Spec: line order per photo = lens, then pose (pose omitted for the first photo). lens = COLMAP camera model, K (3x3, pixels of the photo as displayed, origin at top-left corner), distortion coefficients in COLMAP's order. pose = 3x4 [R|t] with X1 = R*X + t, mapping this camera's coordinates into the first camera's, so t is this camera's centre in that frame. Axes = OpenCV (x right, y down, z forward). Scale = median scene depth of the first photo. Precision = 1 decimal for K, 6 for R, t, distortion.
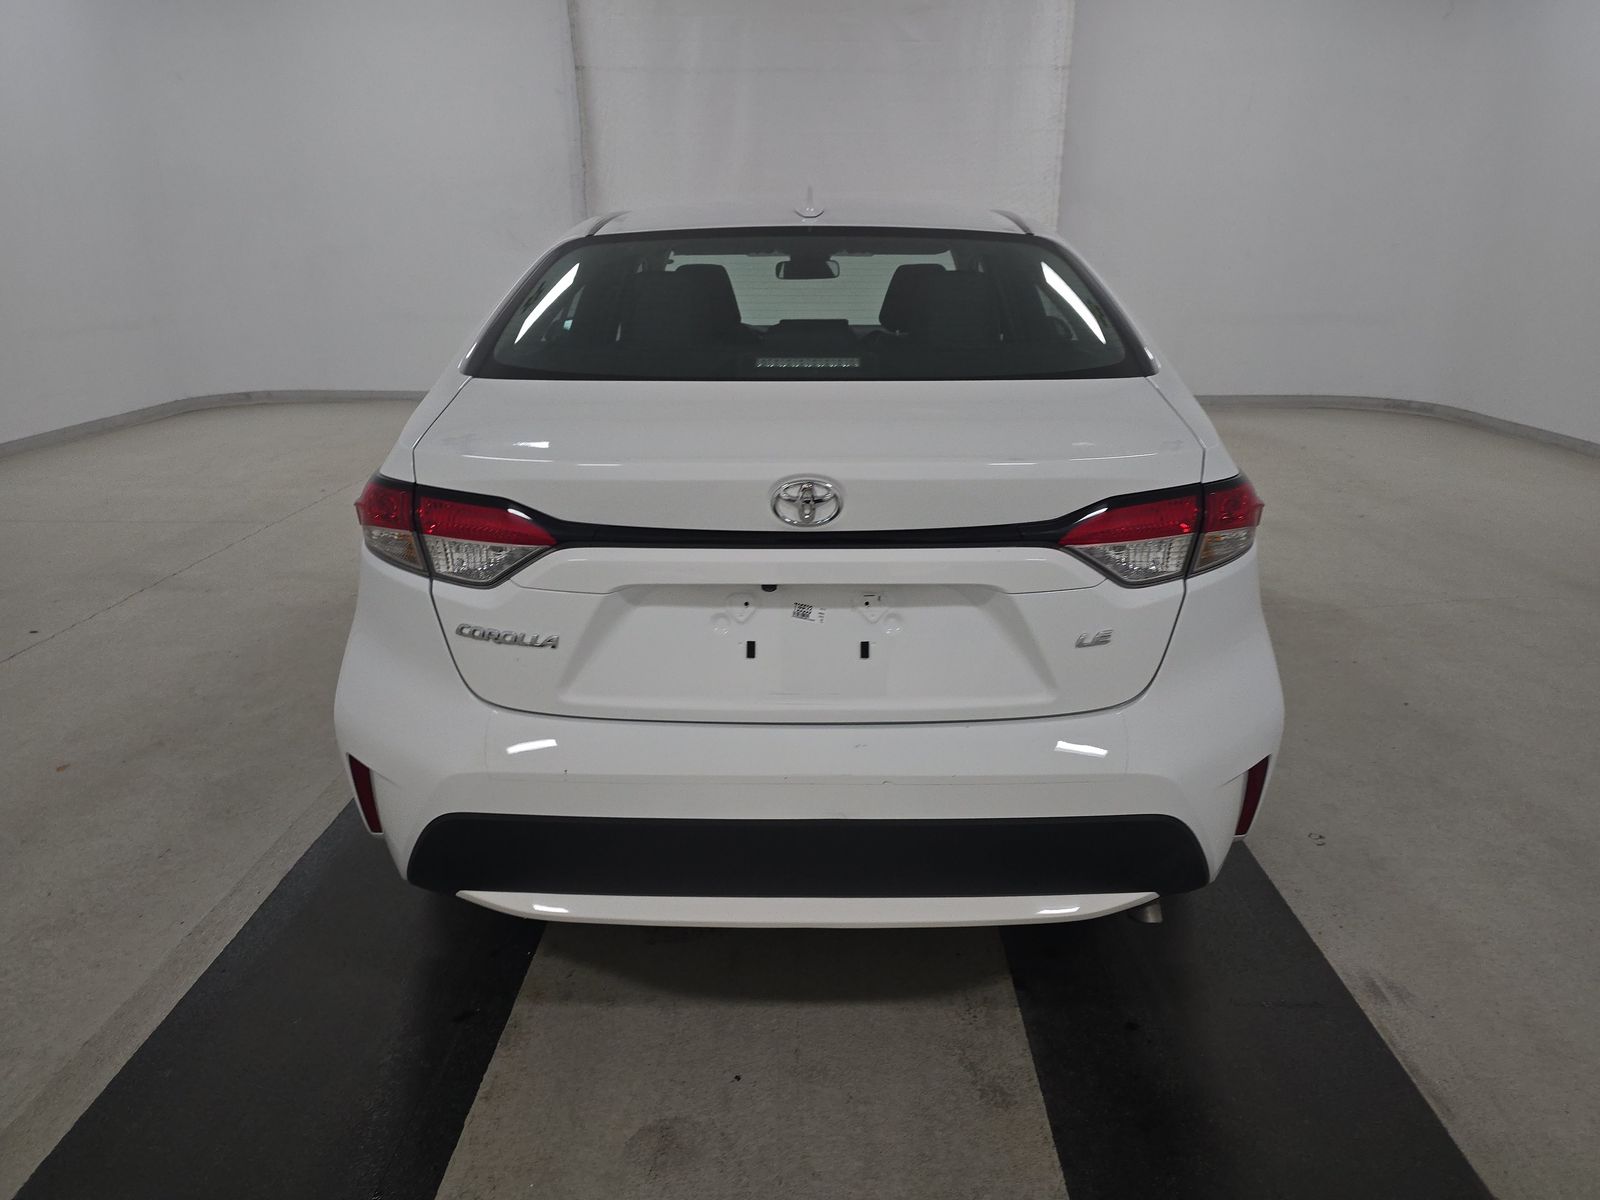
lens RADIAL K [[1092.0, 0, 800.0], [0, 1092.0, 600.0], [0, 0, 1]] dist [0.003001, -0.008600]
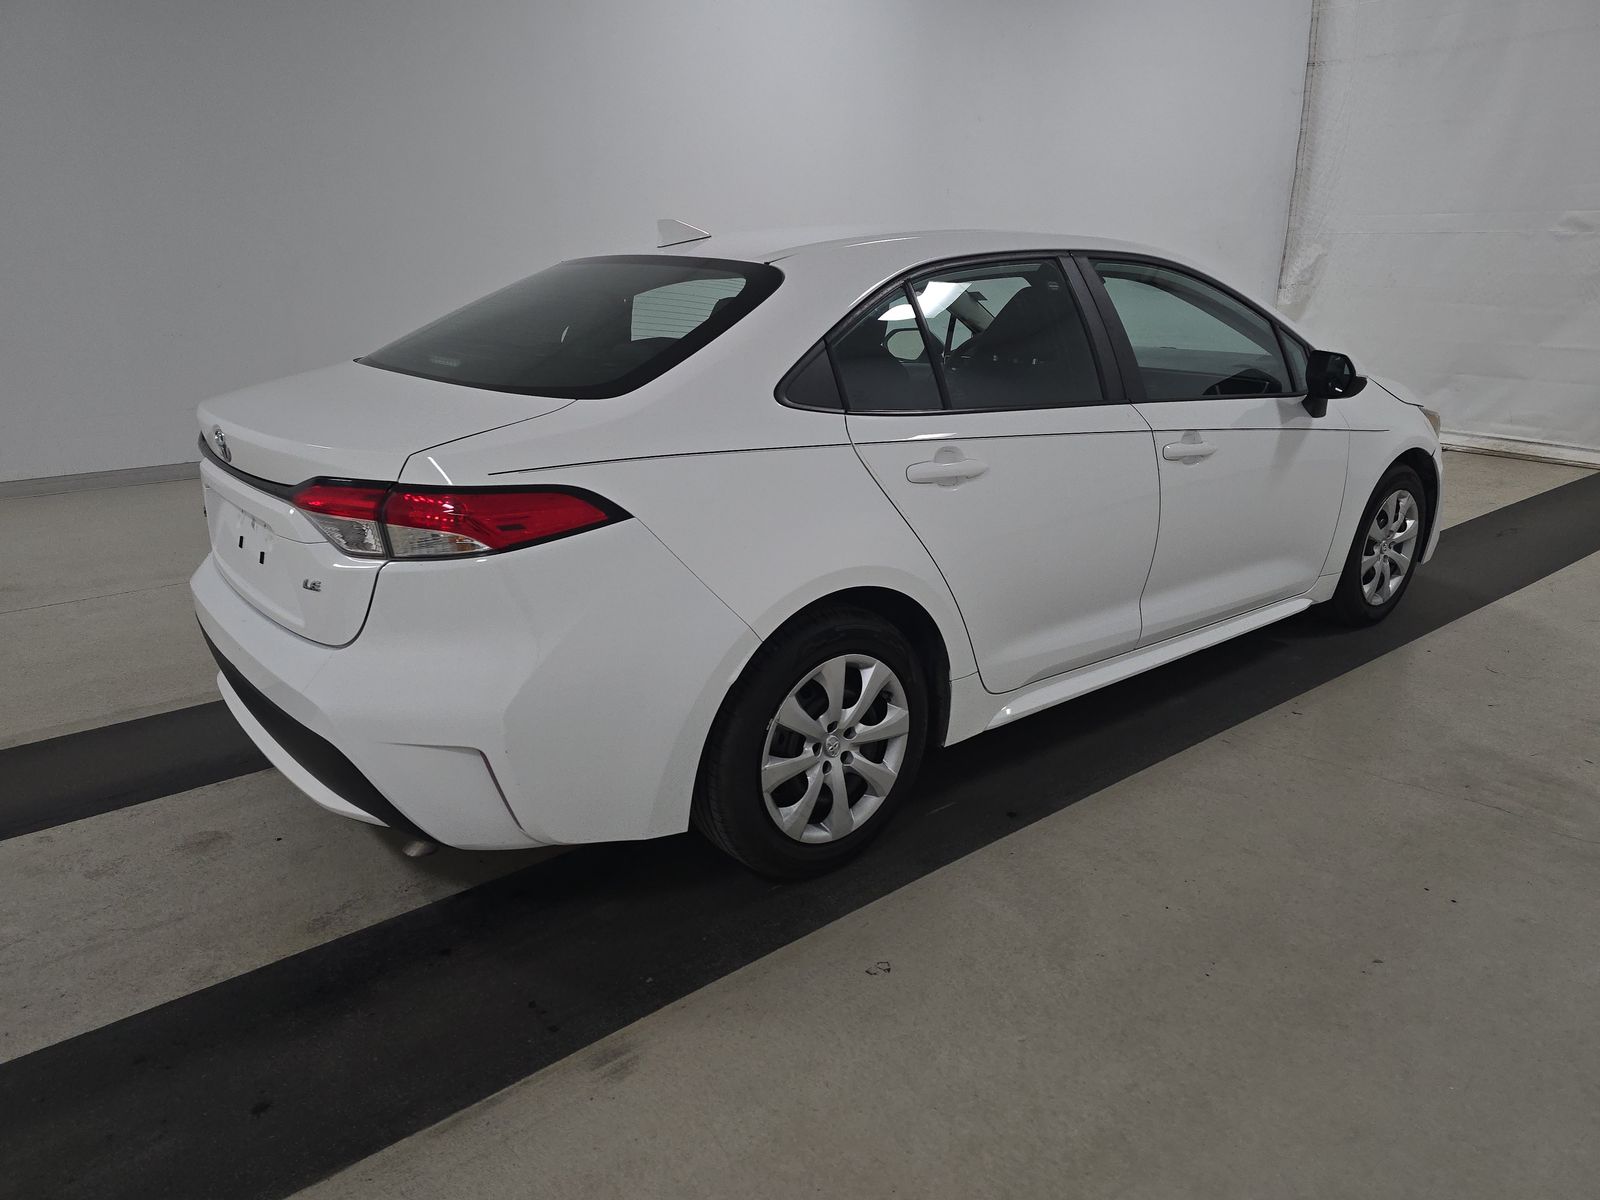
lens RADIAL K [[1092.0, 0, 800.0], [0, 1092.0, 600.0], [0, 0, 1]] dist [0.003001, -0.008600]
pose [[0.633050, 0.218813, -0.742542, 1.329492], [-0.225077, 0.969806, 0.093895, -0.161069], [0.740668, 0.107689, 0.663185, 0.485081]]
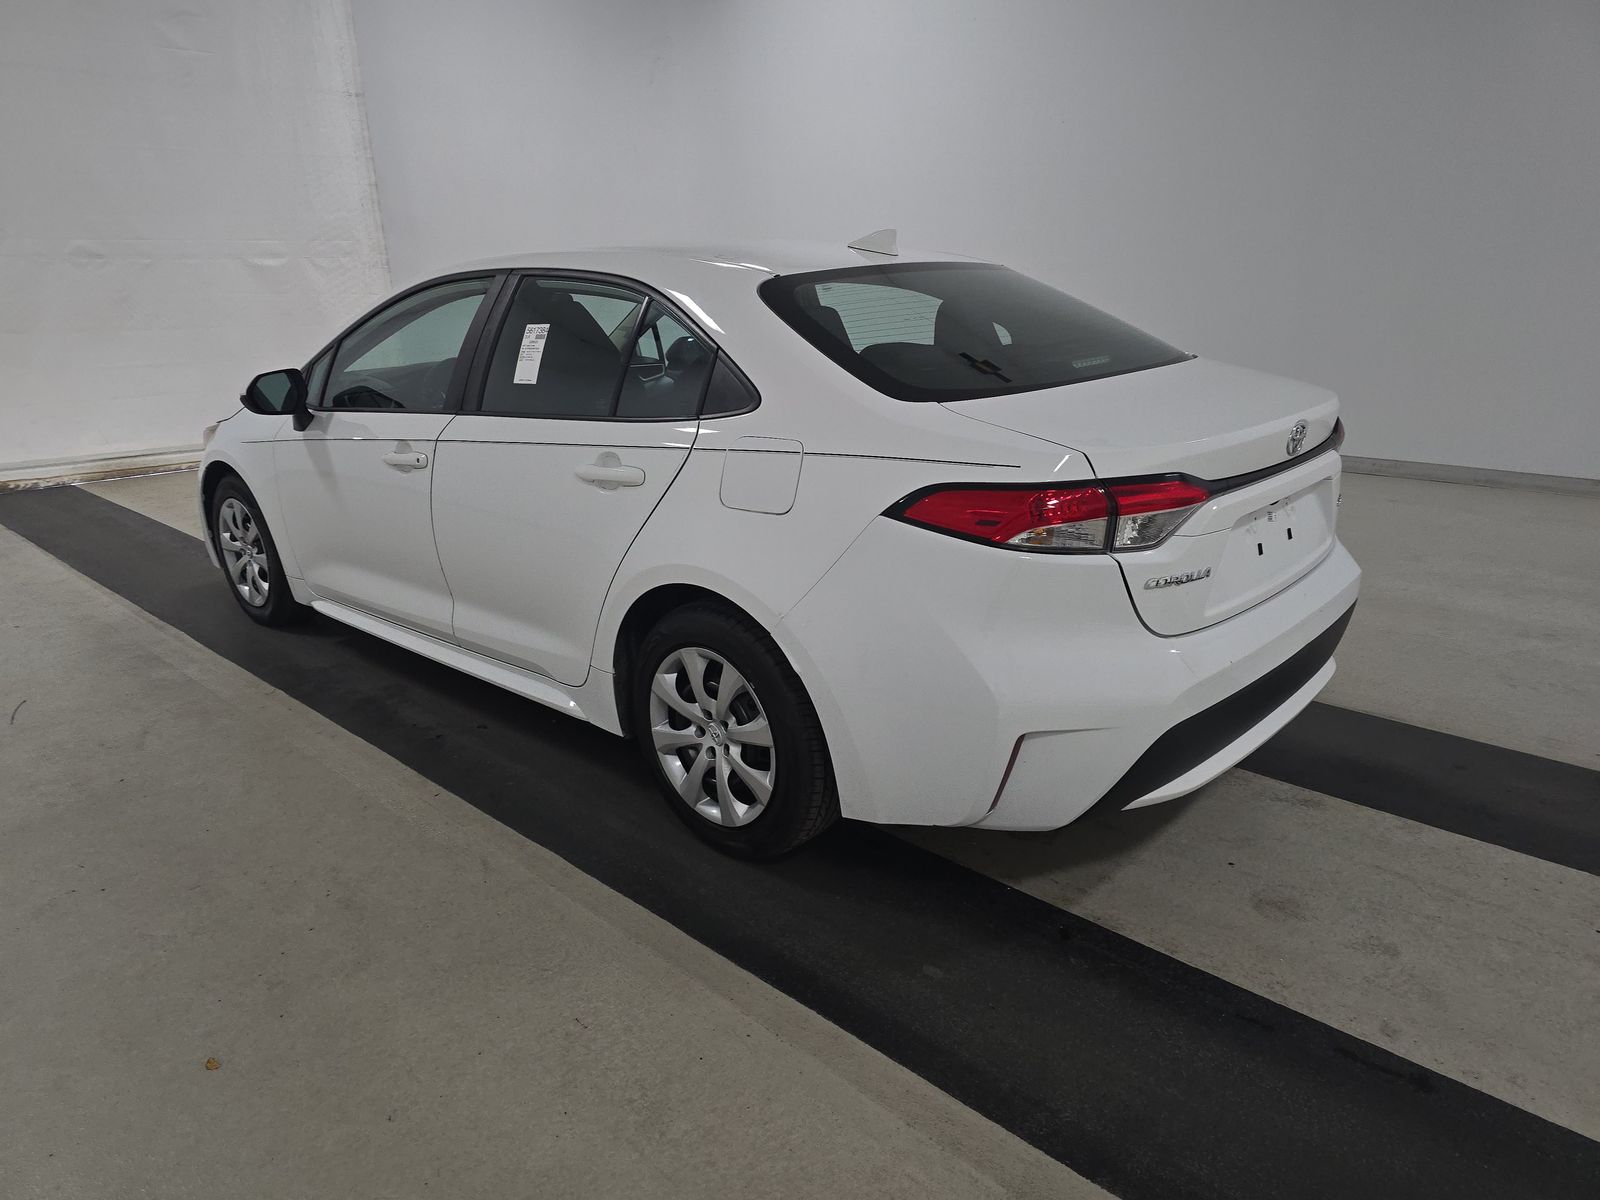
lens RADIAL K [[1092.0, 0, 800.0], [0, 1092.0, 600.0], [0, 0, 1]] dist [0.003001, -0.008600]
pose [[0.674804, -0.237259, 0.698819, -1.267300], [0.249518, 0.964497, 0.086517, -0.142767], [-0.694536, 0.115986, 0.710047, 0.330301]]
